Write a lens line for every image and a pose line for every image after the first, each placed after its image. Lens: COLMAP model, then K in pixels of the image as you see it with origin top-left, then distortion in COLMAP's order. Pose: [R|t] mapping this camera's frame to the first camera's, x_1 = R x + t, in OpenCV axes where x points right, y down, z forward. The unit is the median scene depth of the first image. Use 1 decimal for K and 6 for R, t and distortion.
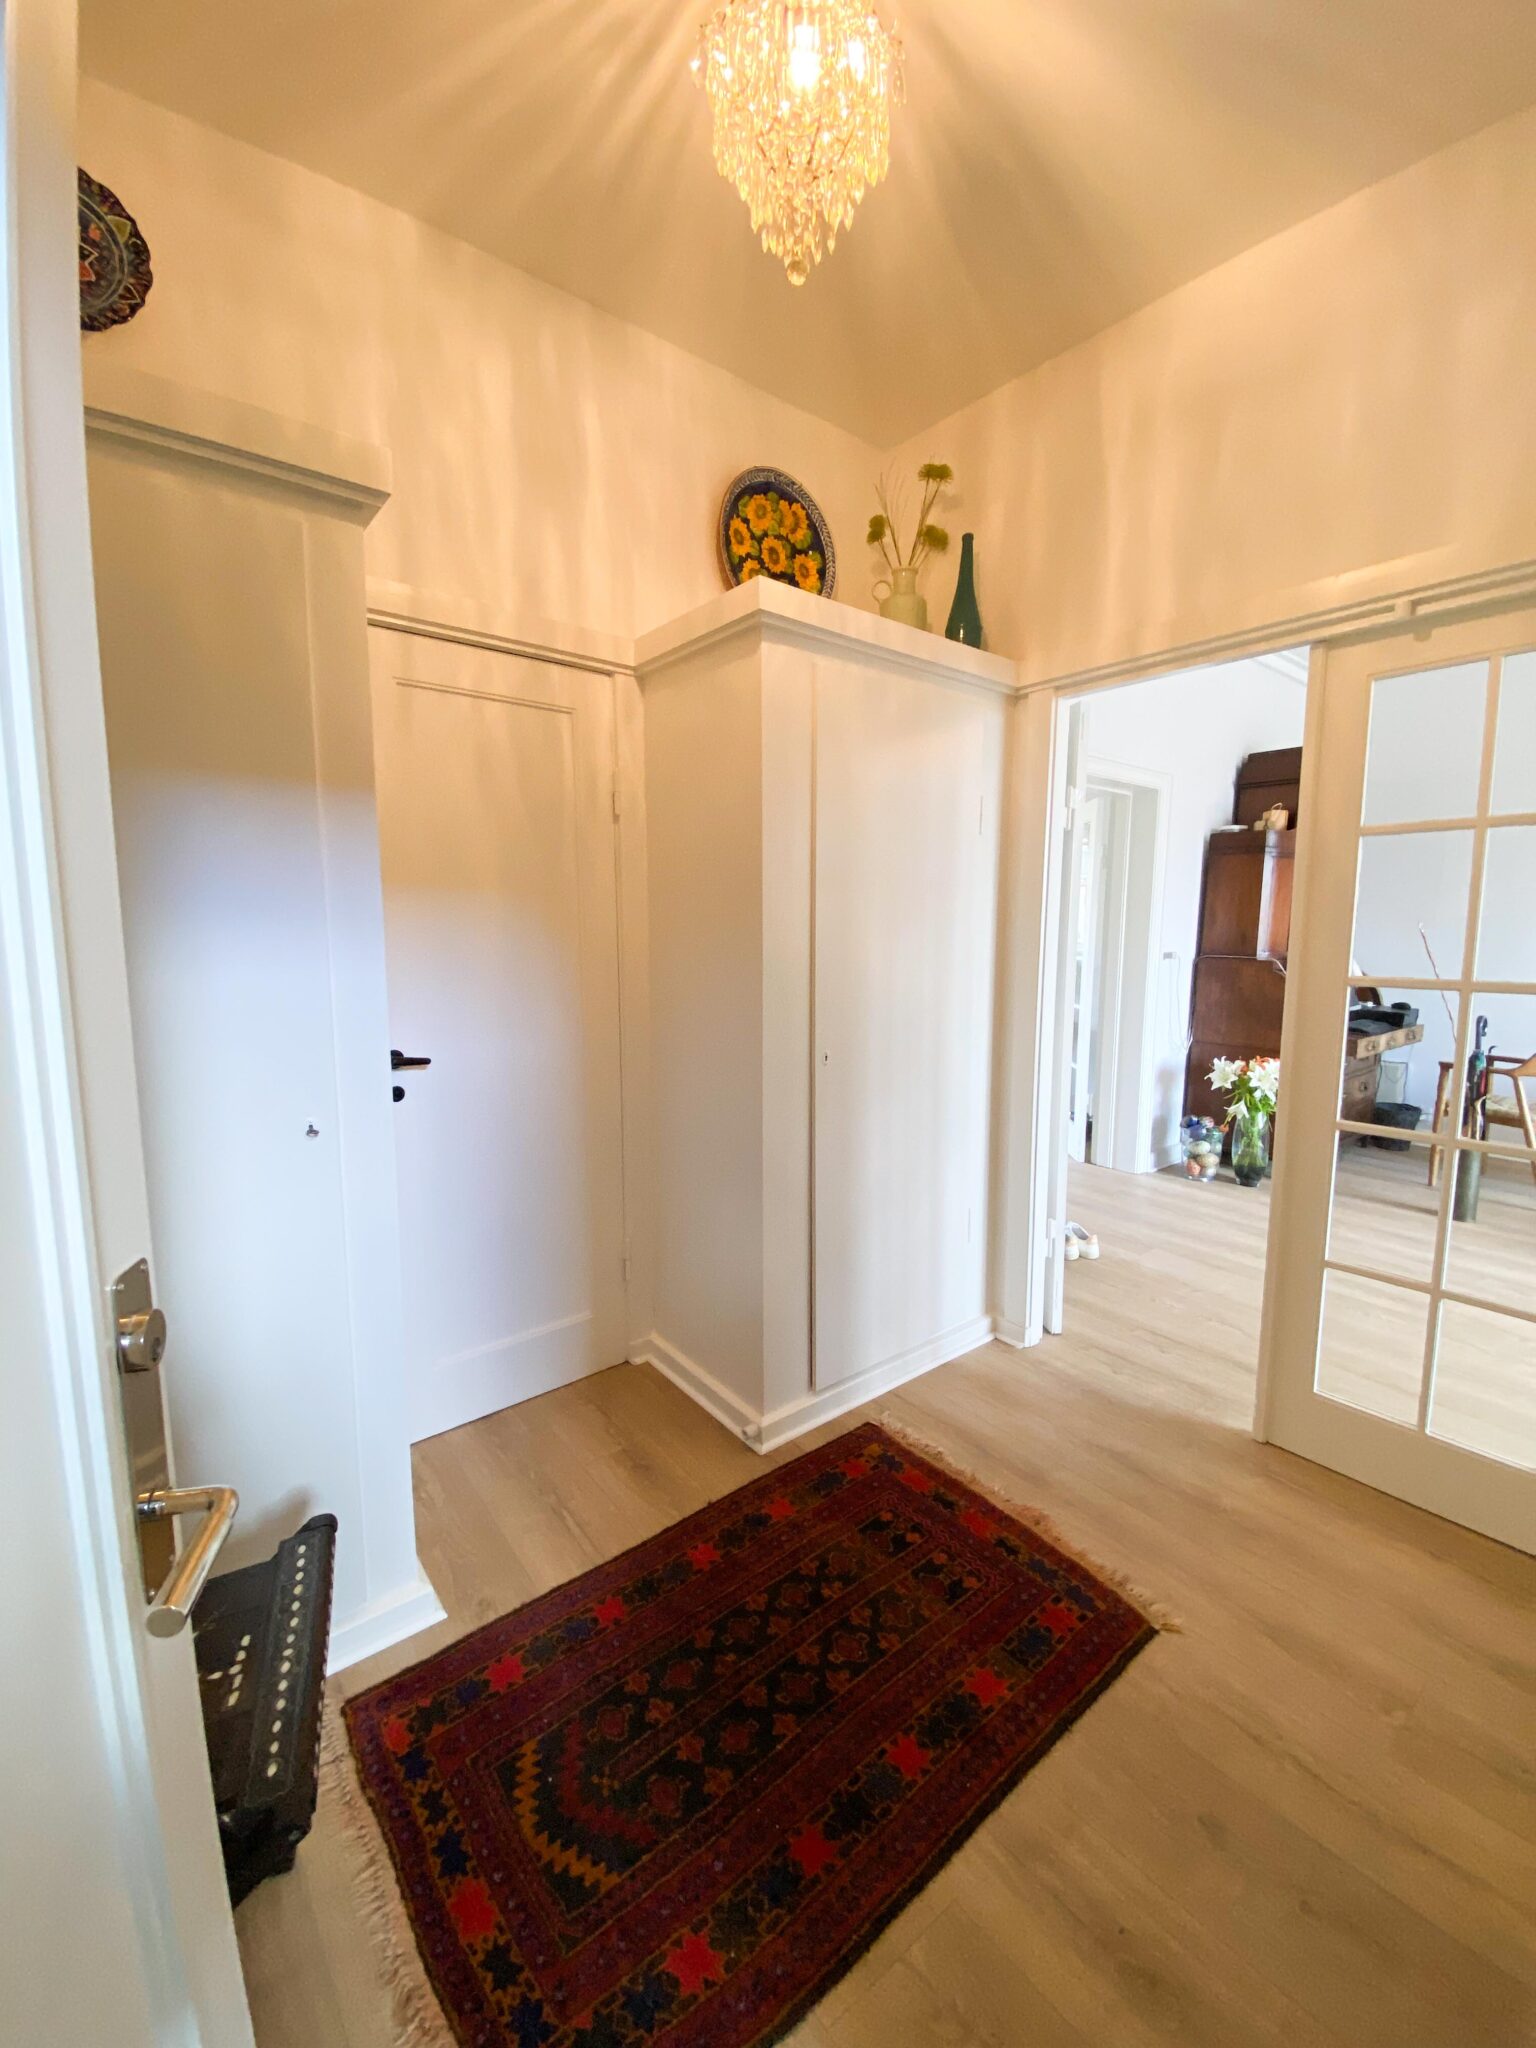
lens RADIAL K [[828.7, 0, 768.0], [0, 828.7, 1024.0], [0, 0, 1]] dist [0.020766, -0.019517]
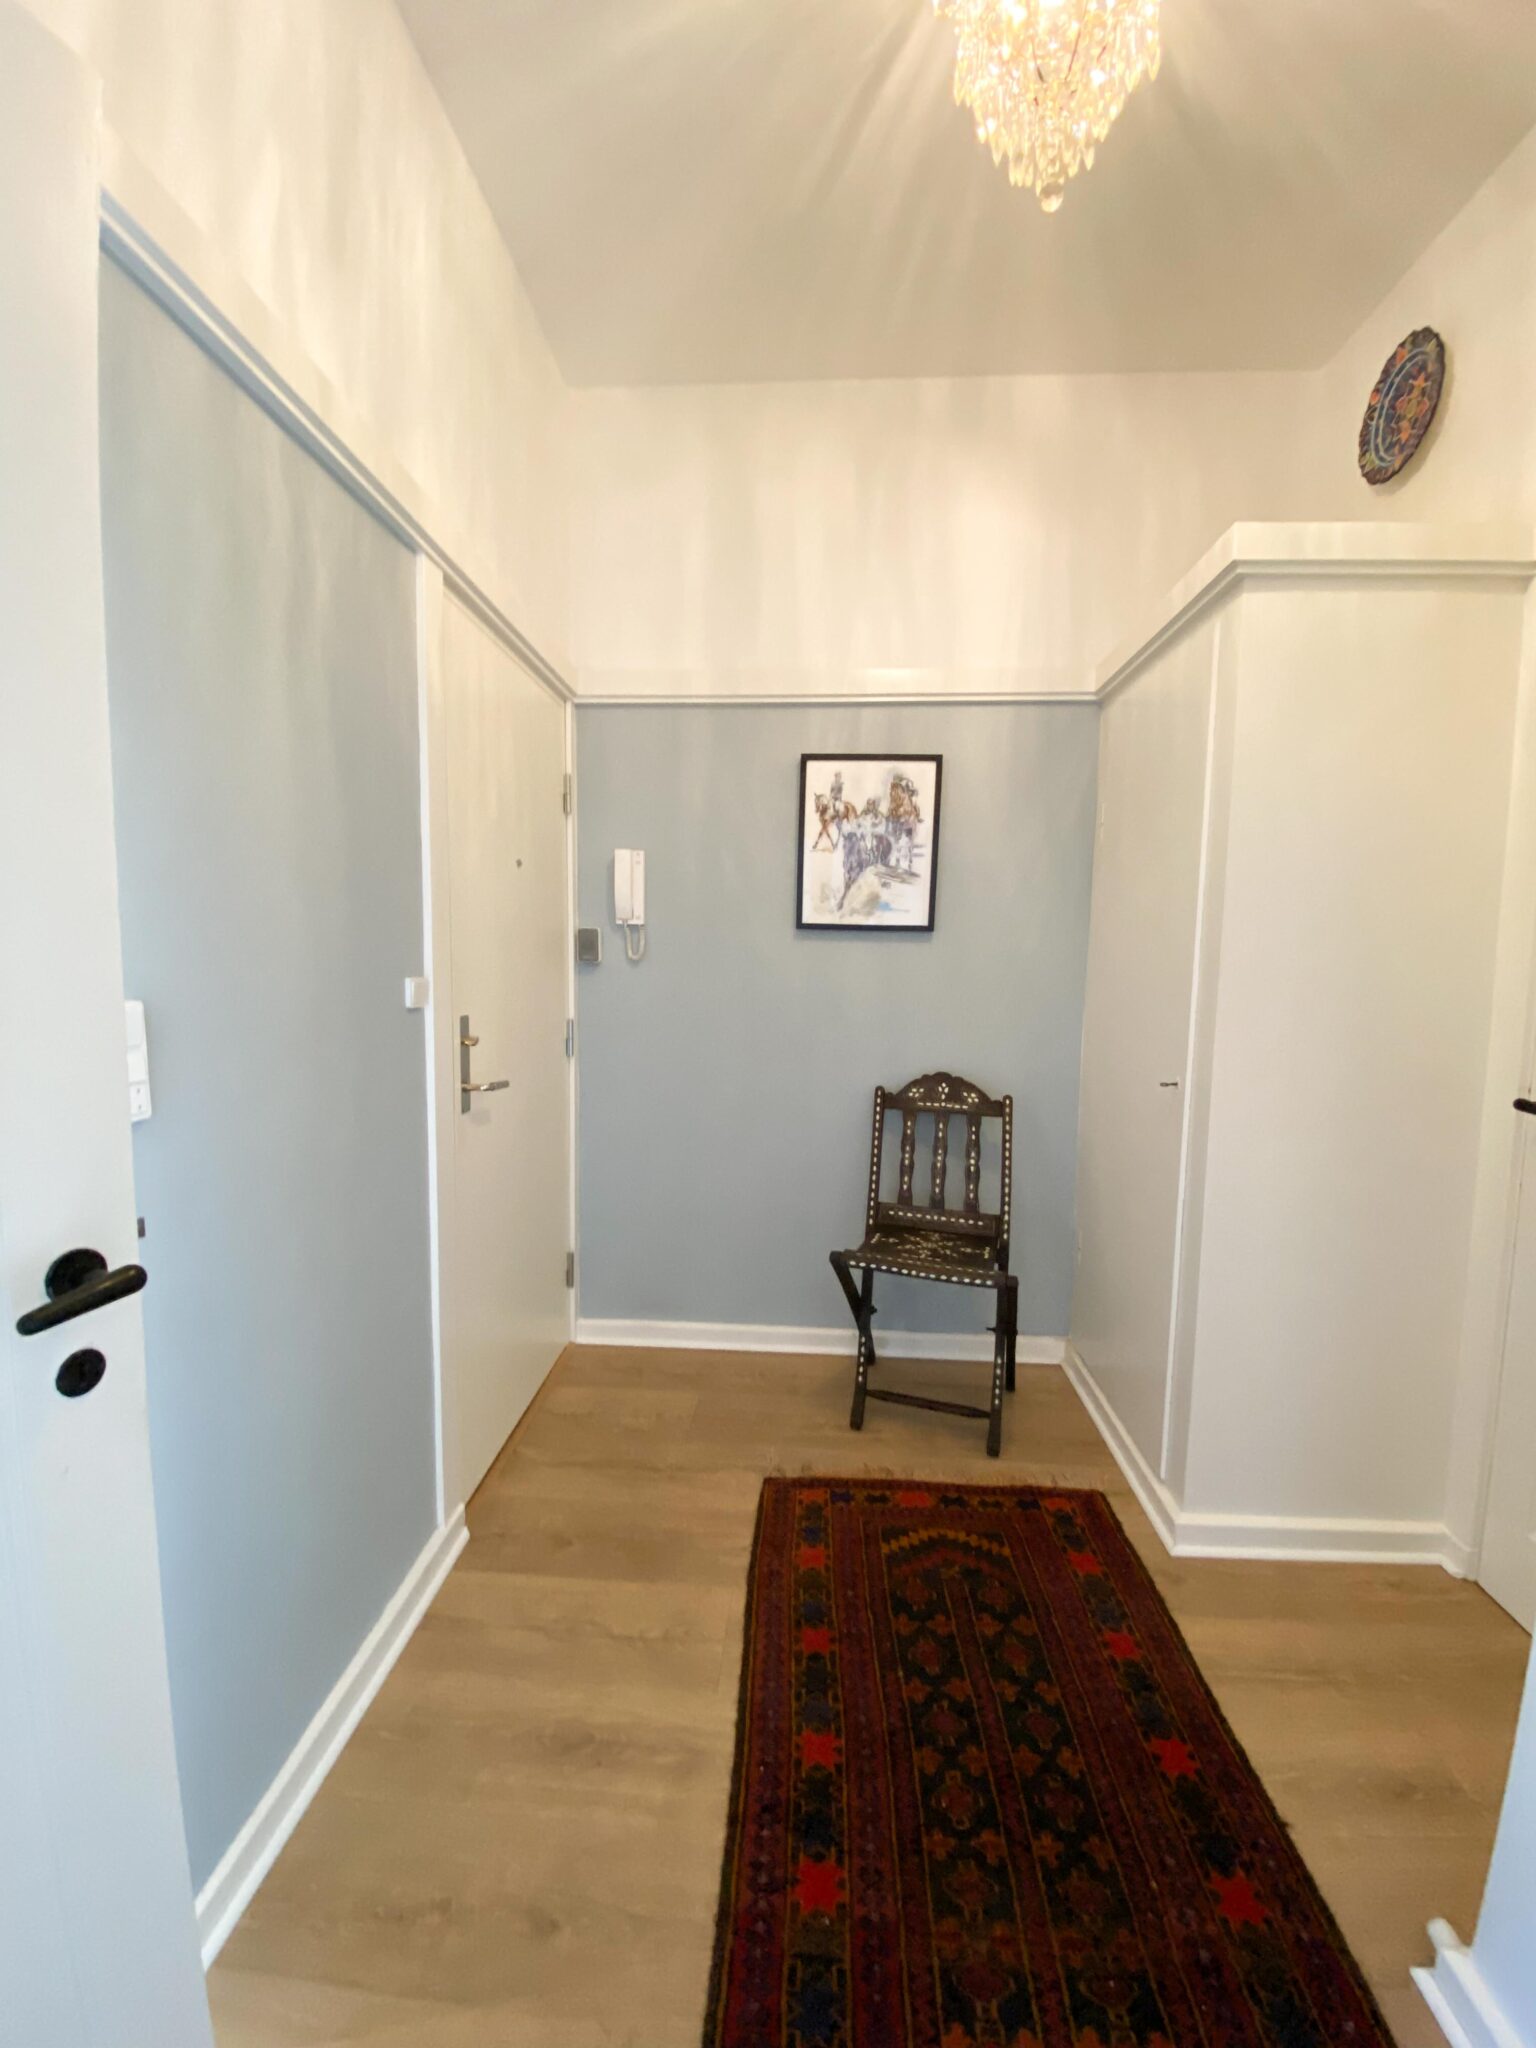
lens RADIAL K [[828.7, 0, 768.0], [0, 828.7, 1024.0], [0, 0, 1]] dist [0.020766, -0.019517]
pose [[-0.673066, 0.047915, -0.738029, 0.843847], [-0.107240, 0.981030, 0.161492, -0.107354], [0.731766, 0.187841, -0.655159, 1.356290]]
